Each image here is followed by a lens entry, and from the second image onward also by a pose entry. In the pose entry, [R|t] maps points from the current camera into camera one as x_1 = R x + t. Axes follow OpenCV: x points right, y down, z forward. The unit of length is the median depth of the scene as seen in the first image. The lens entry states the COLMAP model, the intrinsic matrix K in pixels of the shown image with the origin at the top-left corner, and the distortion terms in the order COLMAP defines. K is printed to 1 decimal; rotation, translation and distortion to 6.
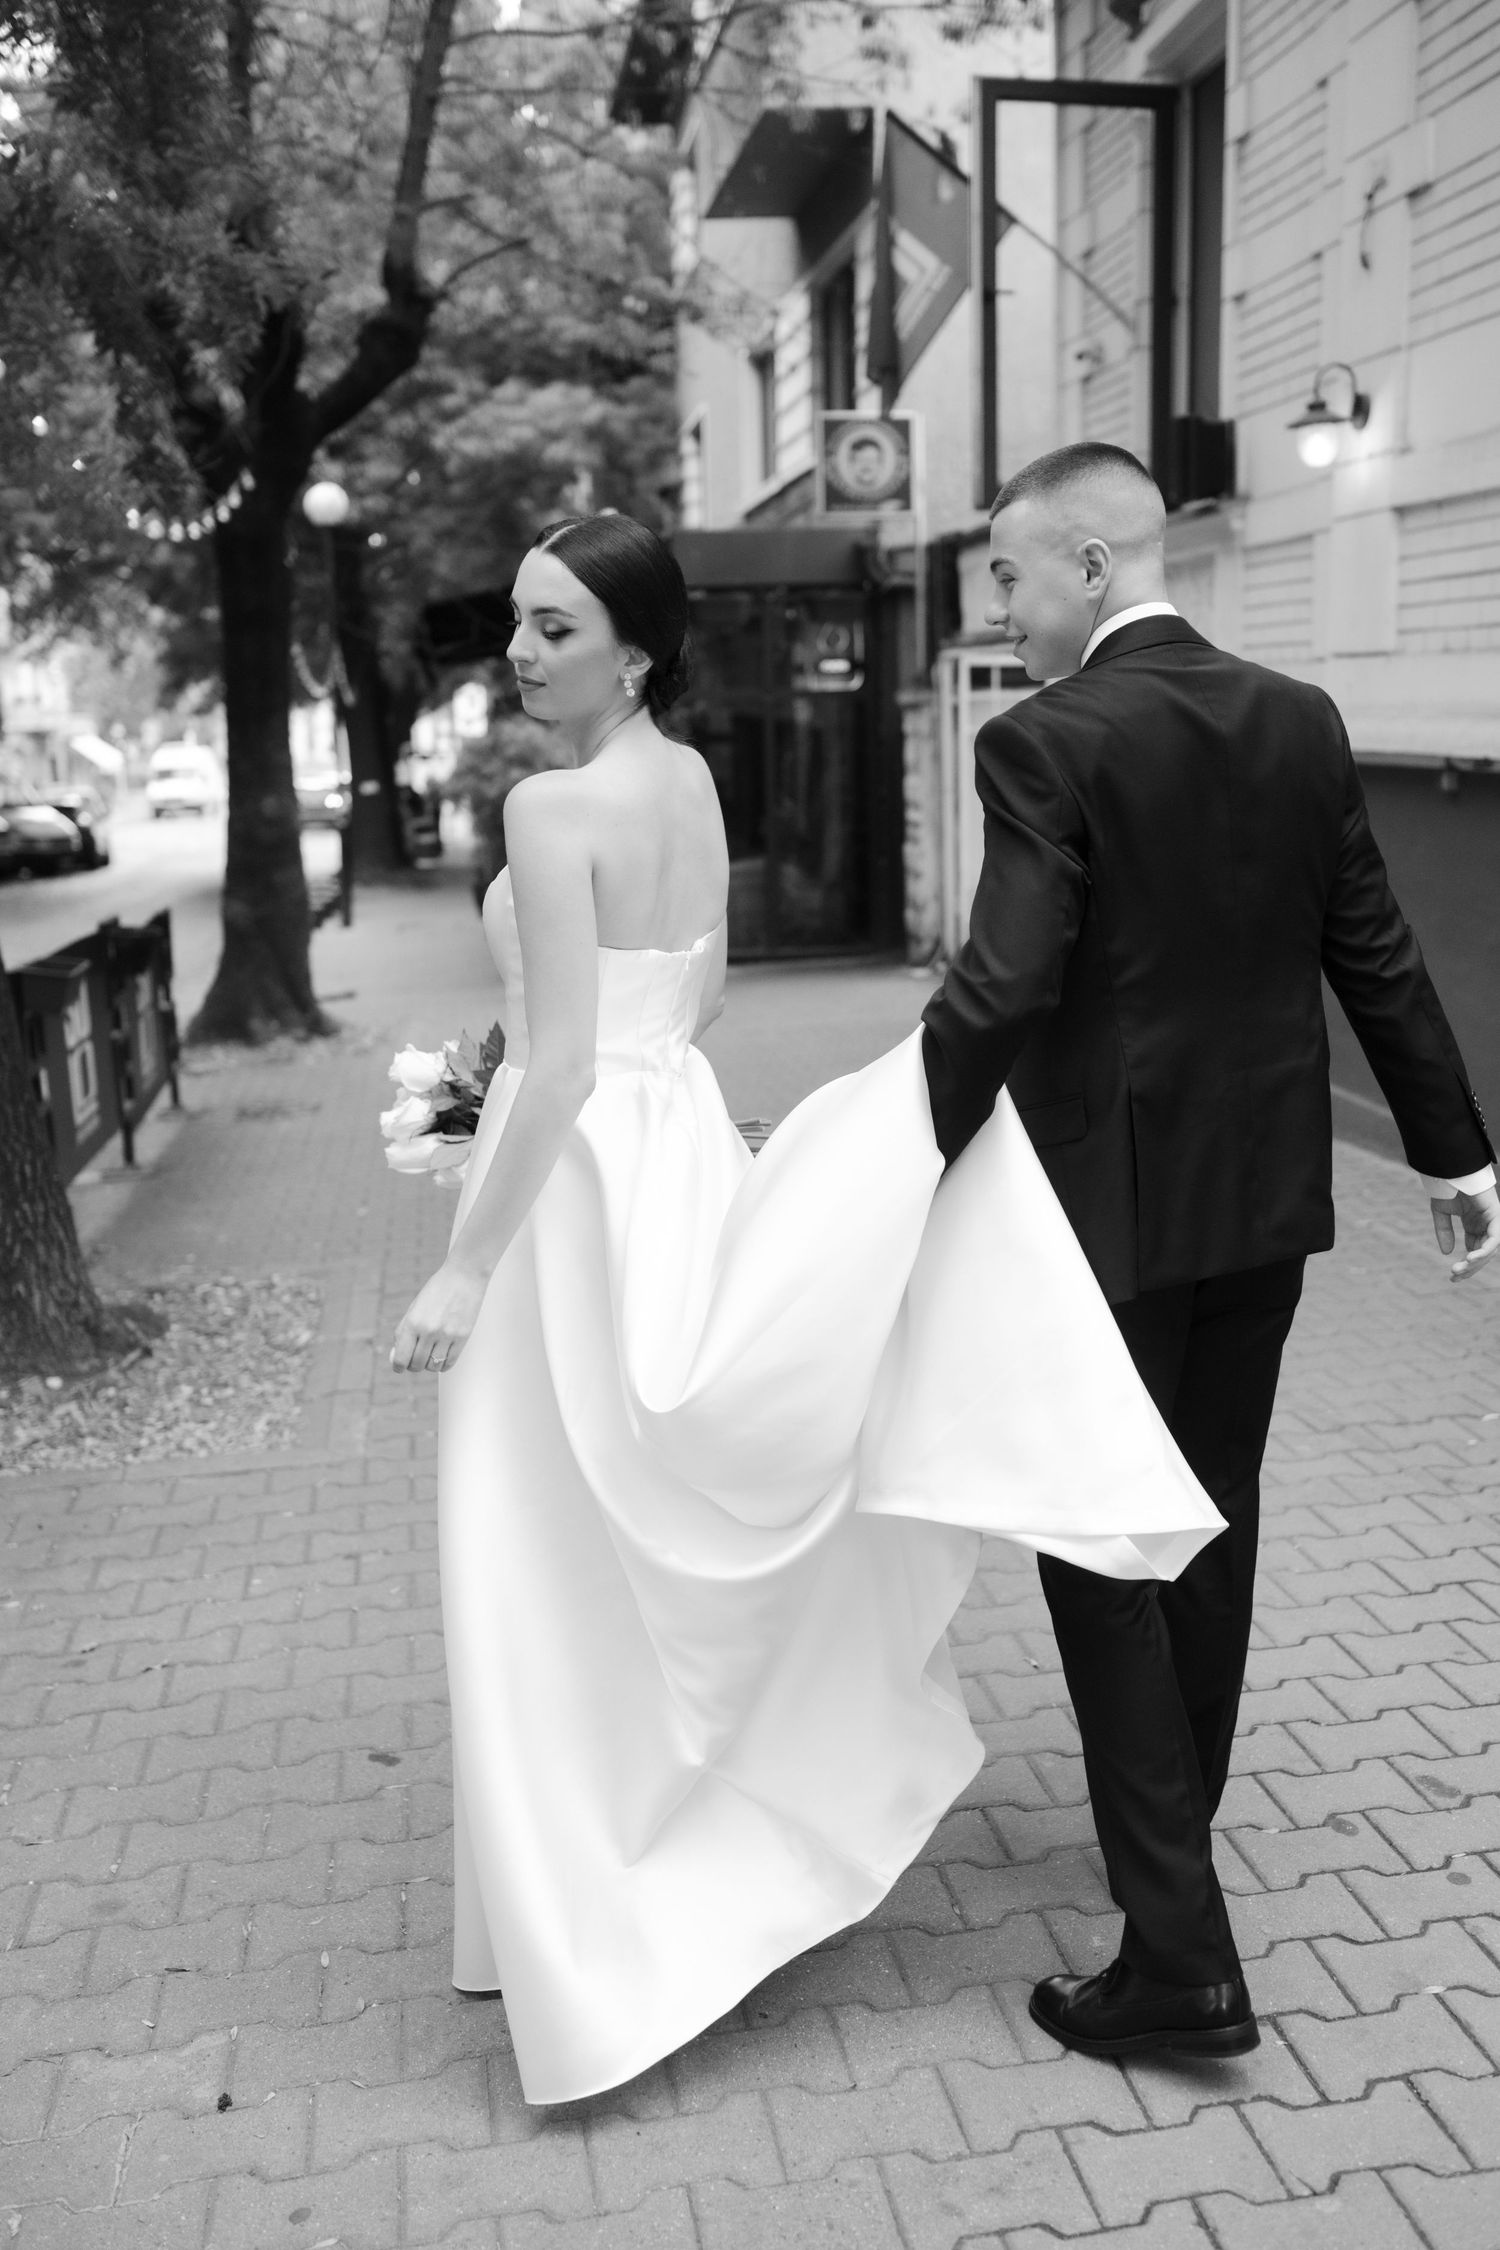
lens RADIAL K [[2143.9, 0, 750.0], [0, 2143.9, 1125.0], [0, 0, 1]] dist [-0.003486, 0.011183]
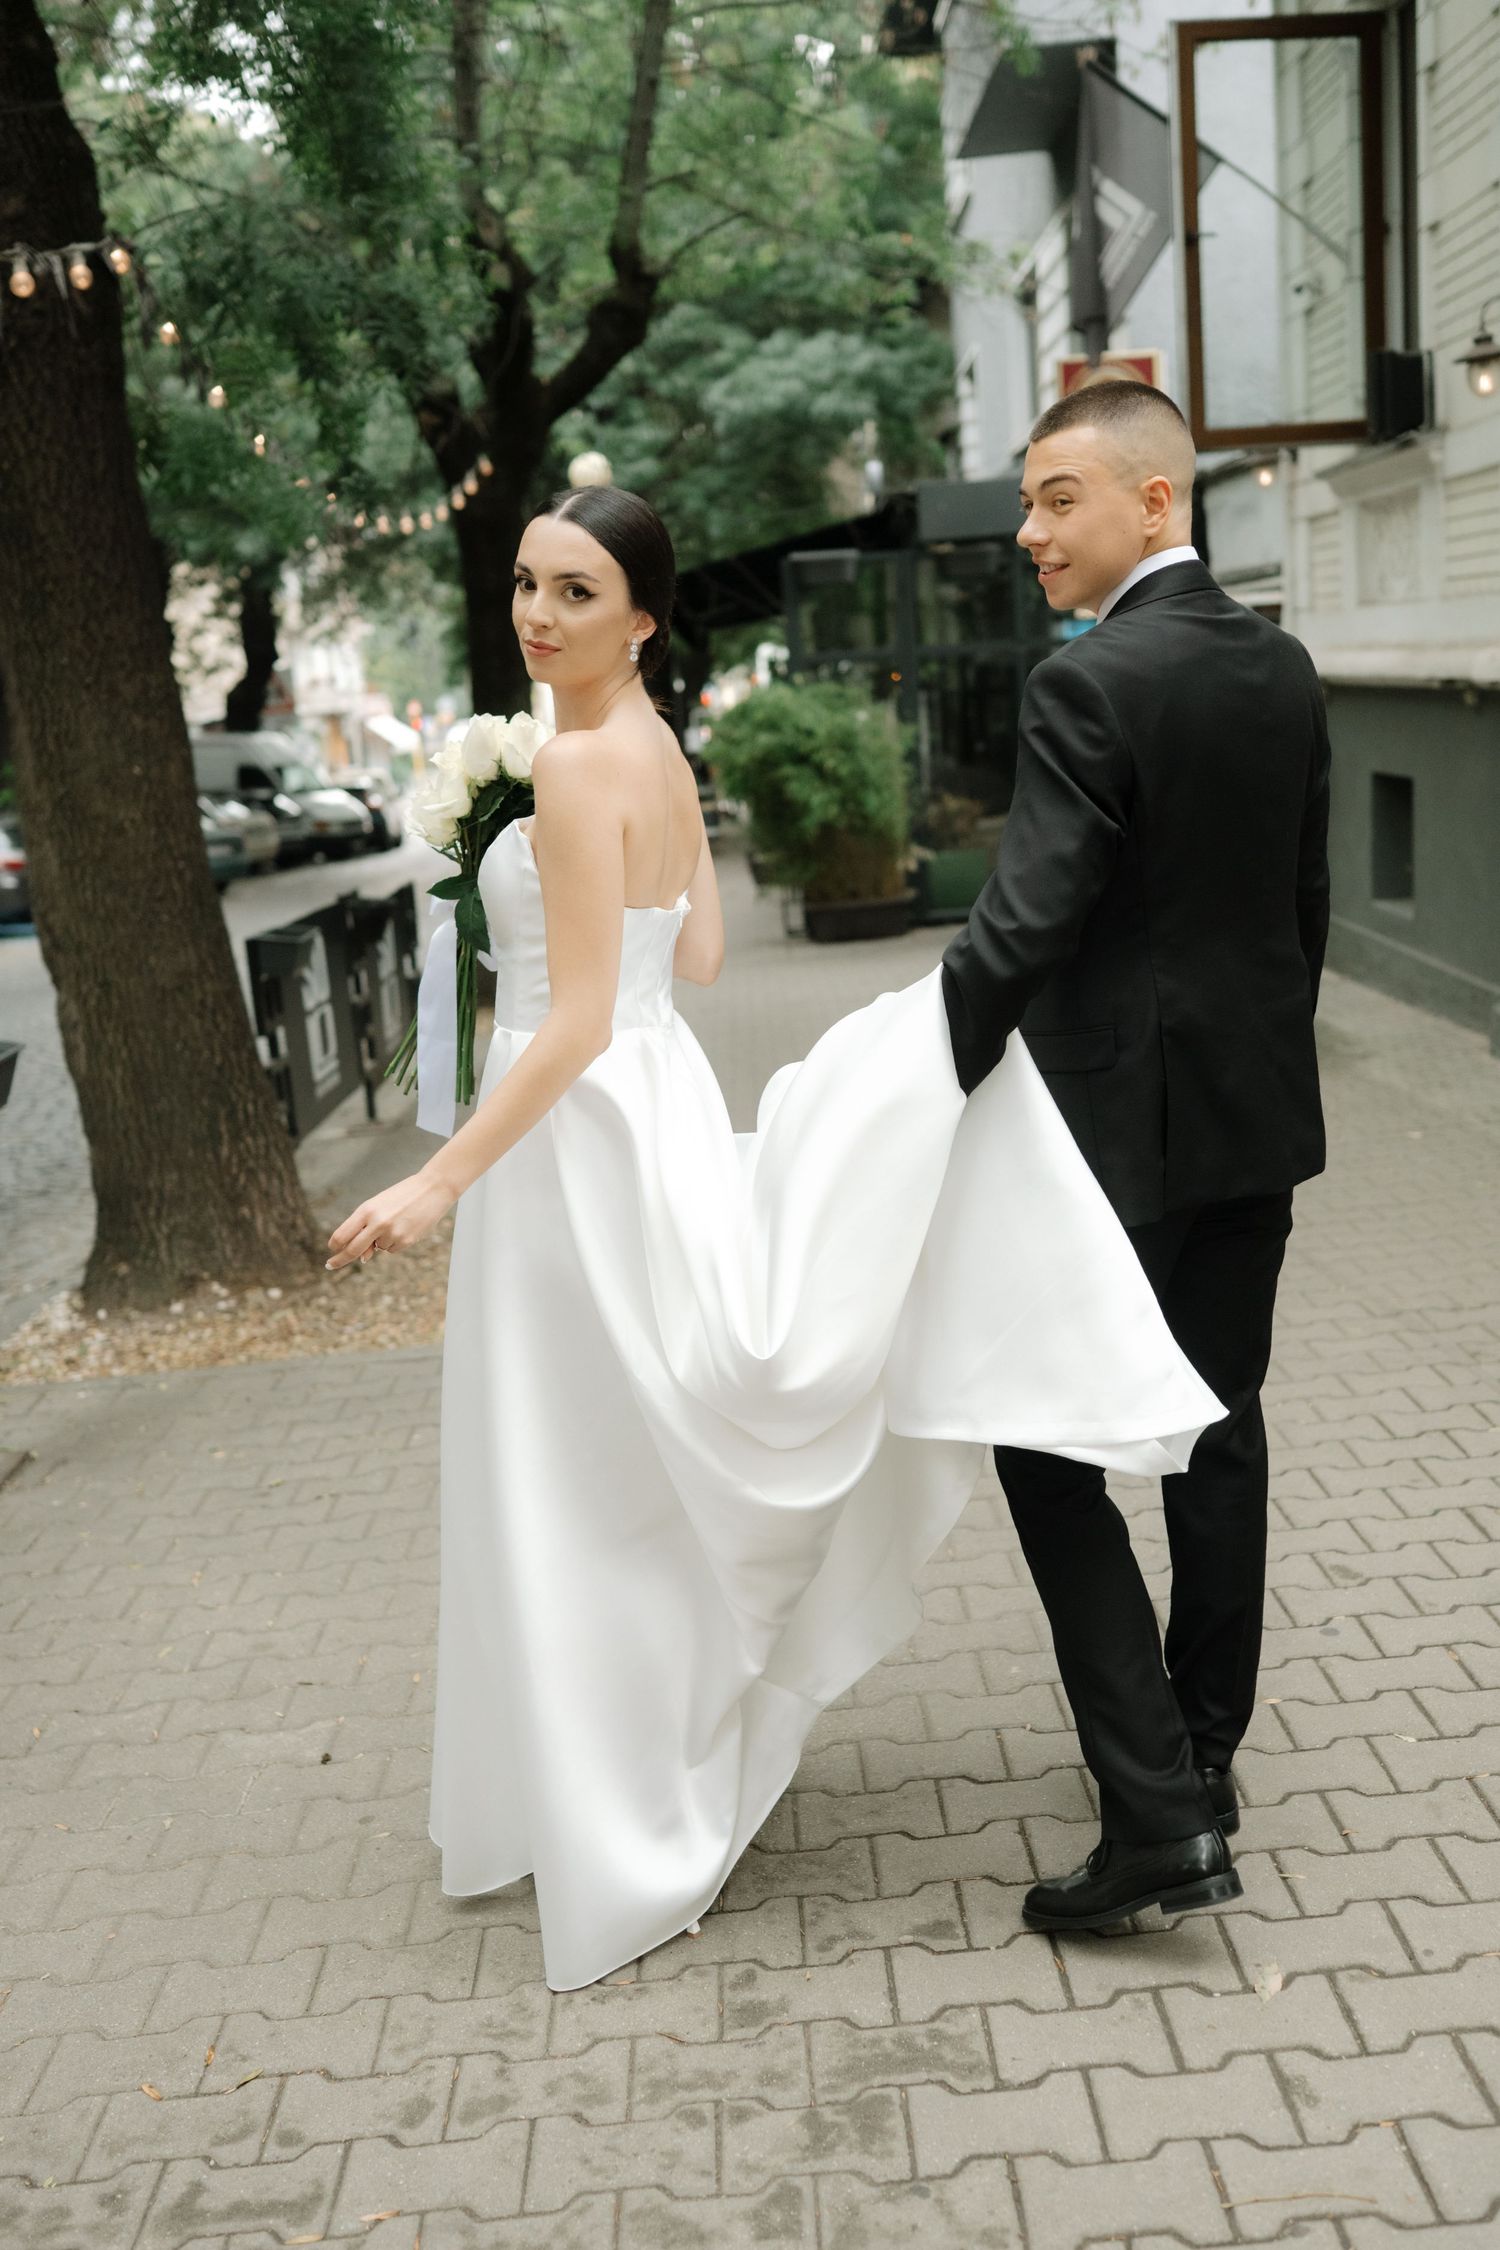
lens RADIAL K [[2313.6, 0, 750.0], [0, 2313.6, 1125.0], [0, 0, 1]] dist [-0.000068, 0.011473]
pose [[0.988245, -0.018014, -0.151813, 0.073220], [0.018968, 0.999808, 0.004838, 0.018984], [0.151697, -0.007661, 0.988397, -0.114331]]
